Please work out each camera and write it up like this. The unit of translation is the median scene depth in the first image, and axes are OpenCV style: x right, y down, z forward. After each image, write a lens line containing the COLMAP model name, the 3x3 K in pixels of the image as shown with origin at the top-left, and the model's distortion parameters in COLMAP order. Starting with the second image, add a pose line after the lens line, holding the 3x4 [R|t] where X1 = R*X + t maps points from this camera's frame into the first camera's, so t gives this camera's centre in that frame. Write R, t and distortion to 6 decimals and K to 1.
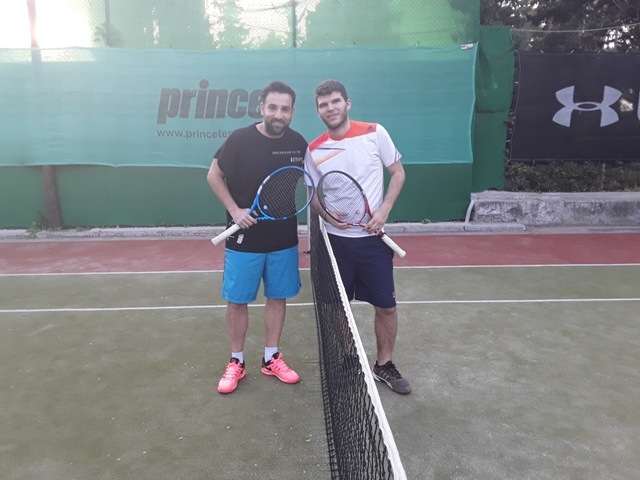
lens RADIAL K [[530.7, 0, 317.9], [0, 530.7, 242.3], [0, 0, 1]] dist [0.079426, -0.118066]
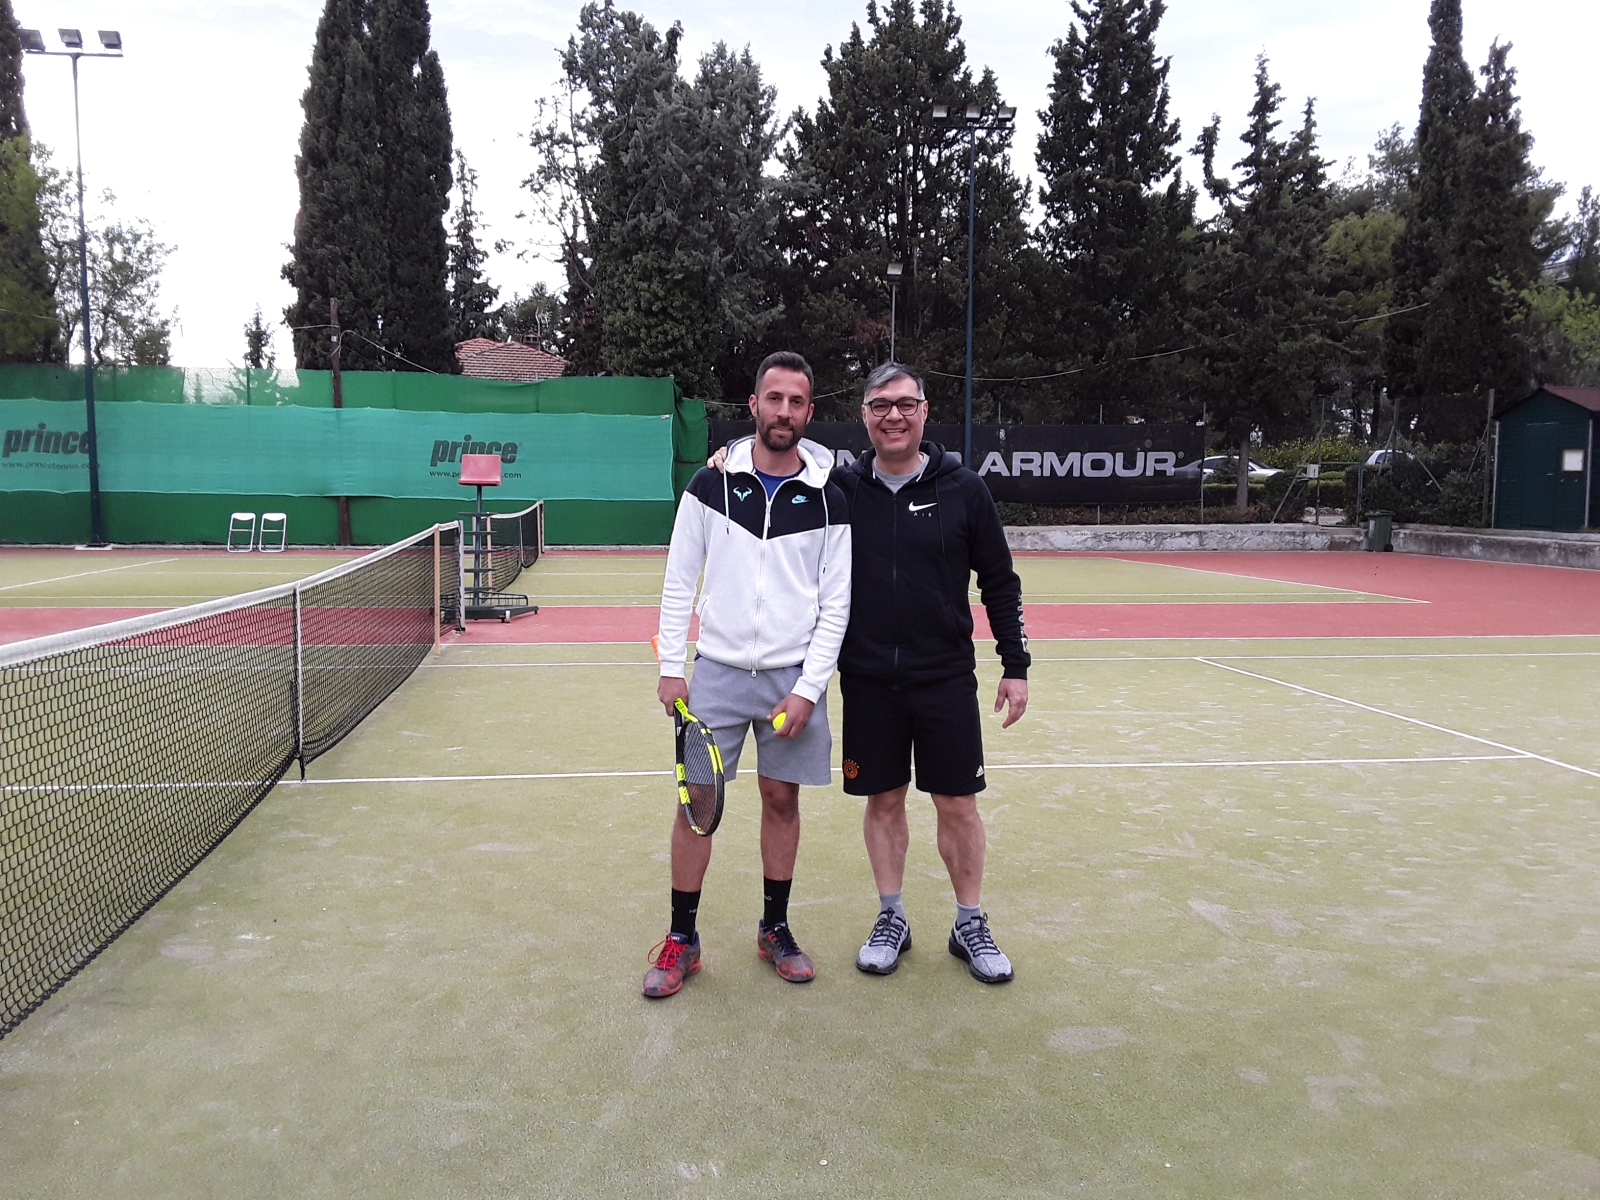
lens RADIAL K [[1326.7, 0, 785.7], [0, 1326.7, 627.2], [0, 0, 1]] dist [0.079426, -0.118066]
pose [[0.995539, 0.009037, 0.093919, 0.252586], [-0.001364, 0.996677, -0.081441, 0.421083], [-0.094343, 0.080950, 0.992243, -2.201053]]
